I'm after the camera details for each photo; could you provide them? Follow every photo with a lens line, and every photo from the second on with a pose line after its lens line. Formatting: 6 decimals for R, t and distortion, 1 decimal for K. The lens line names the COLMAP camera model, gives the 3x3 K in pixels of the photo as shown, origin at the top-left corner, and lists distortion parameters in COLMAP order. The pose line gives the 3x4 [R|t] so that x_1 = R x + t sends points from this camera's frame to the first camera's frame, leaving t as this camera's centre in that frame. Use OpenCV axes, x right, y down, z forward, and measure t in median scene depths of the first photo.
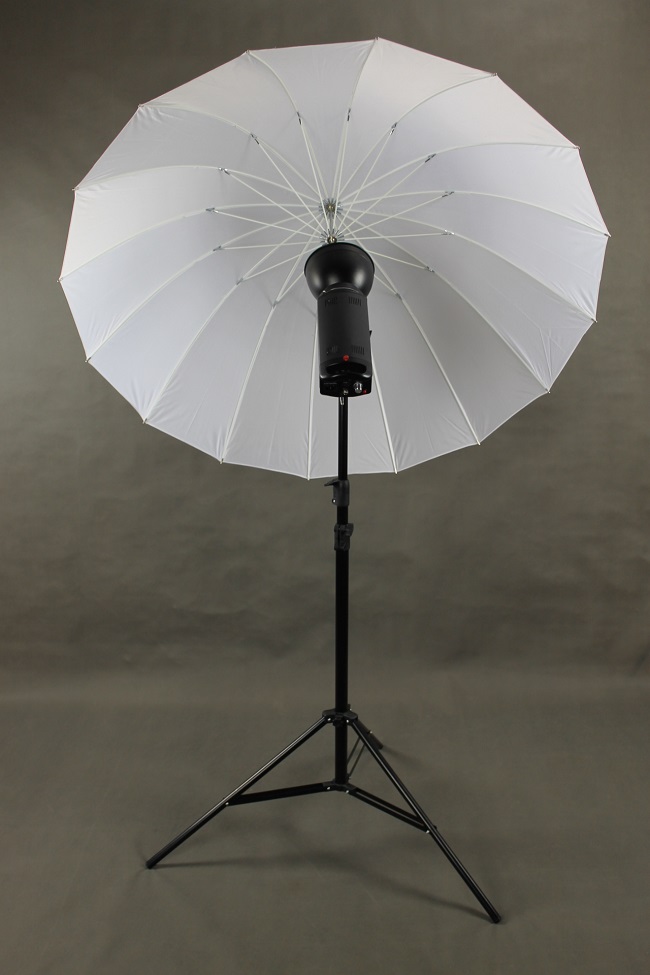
lens RADIAL K [[1045.8, 0, 324.0], [0, 1045.8, 492.0], [0, 0, 1]] dist [-0.066490, 0.000000]
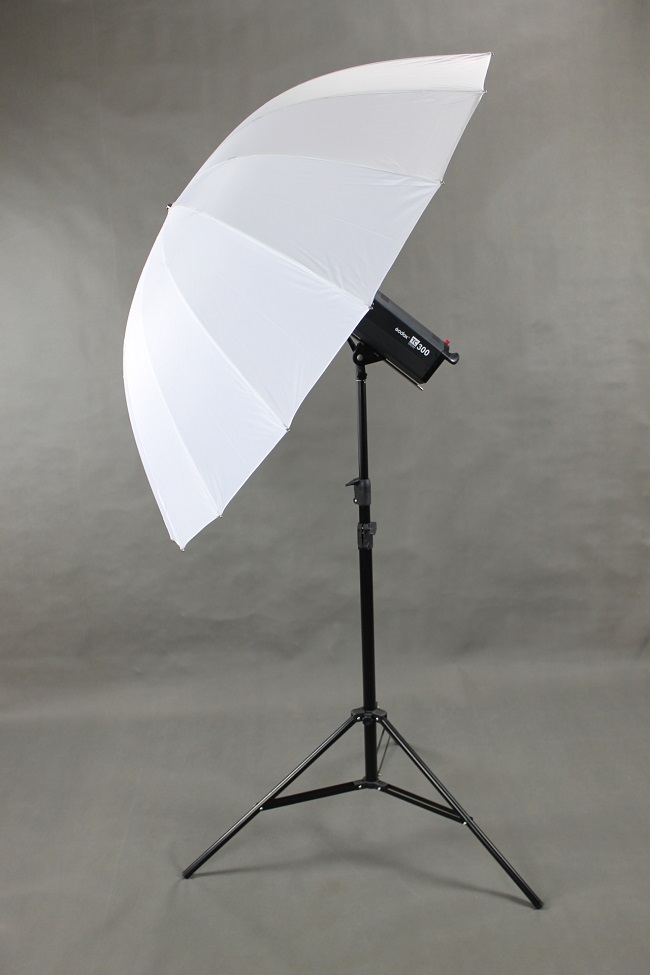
lens RADIAL K [[1045.8, 0, 326.6], [0, 1045.8, 490.2], [0, 0, 1]] dist [-0.066490, 0.000000]
pose [[0.997657, -0.047553, 0.049194, -0.051290], [0.047688, 0.998861, -0.001575, -0.000992], [-0.049063, 0.003917, 0.998788, -0.003267]]
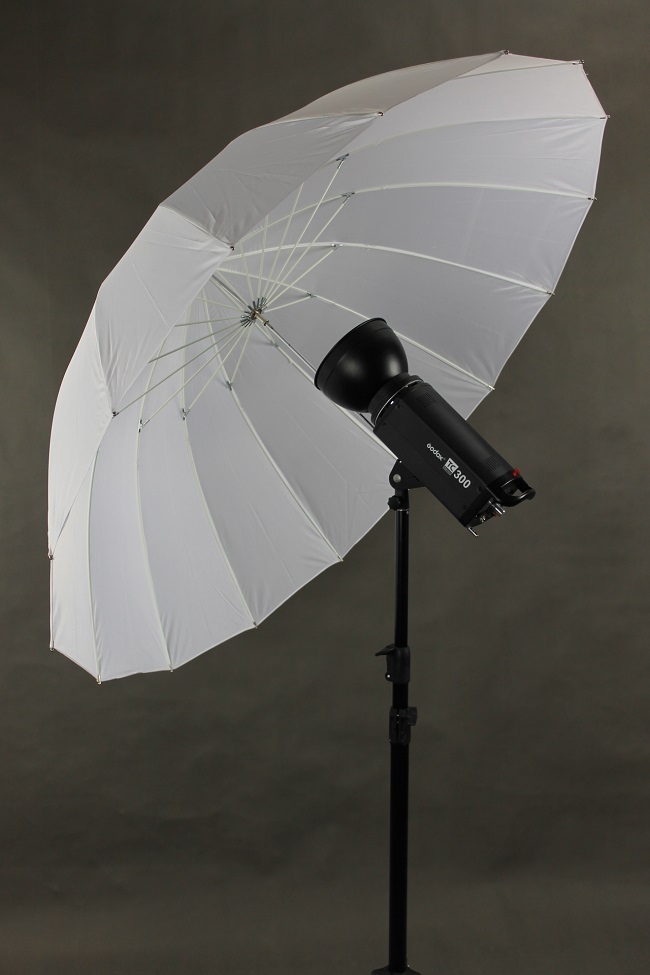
lens RADIAL K [[1286.9, 0, 323.3], [0, 1286.9, 488.2], [0, 0, 1]] dist [-0.049353, 0.000000]
pose [[0.994917, -0.016175, 0.099392, -0.091995], [0.024914, 0.995868, -0.087326, -0.033757], [-0.097569, 0.089358, 0.991209, 0.087890]]
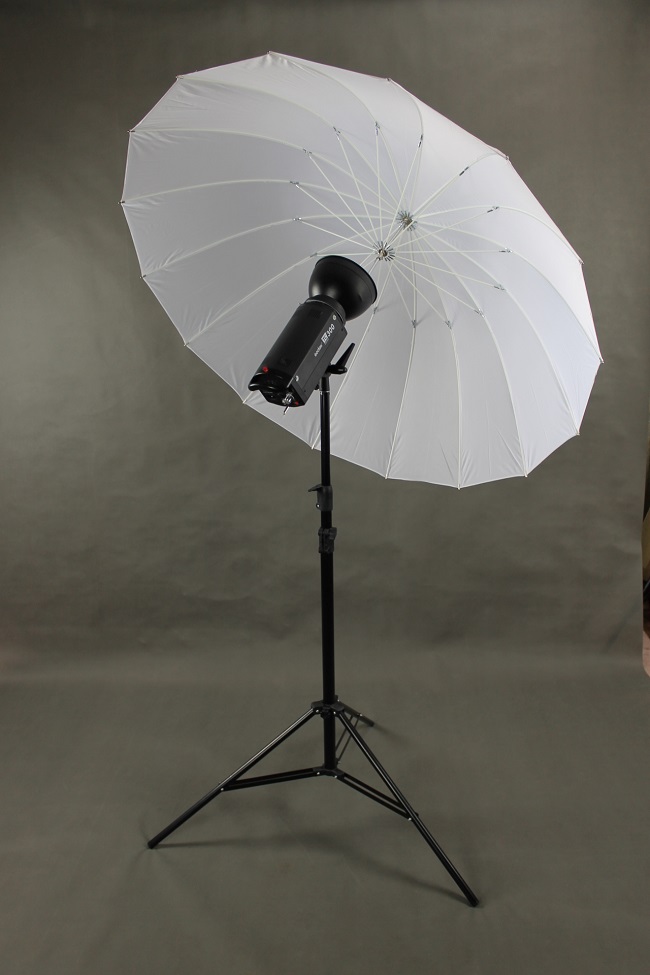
lens RADIAL K [[863.9, 0, 332.2], [0, 863.9, 492.2], [0, 0, 1]] dist [-0.112772, 0.056357]
pose [[0.999791, -0.008872, -0.018418, 0.030101], [0.009438, 0.999479, 0.030881, -0.023895], [0.018135, -0.031048, 0.999353, 0.109432]]
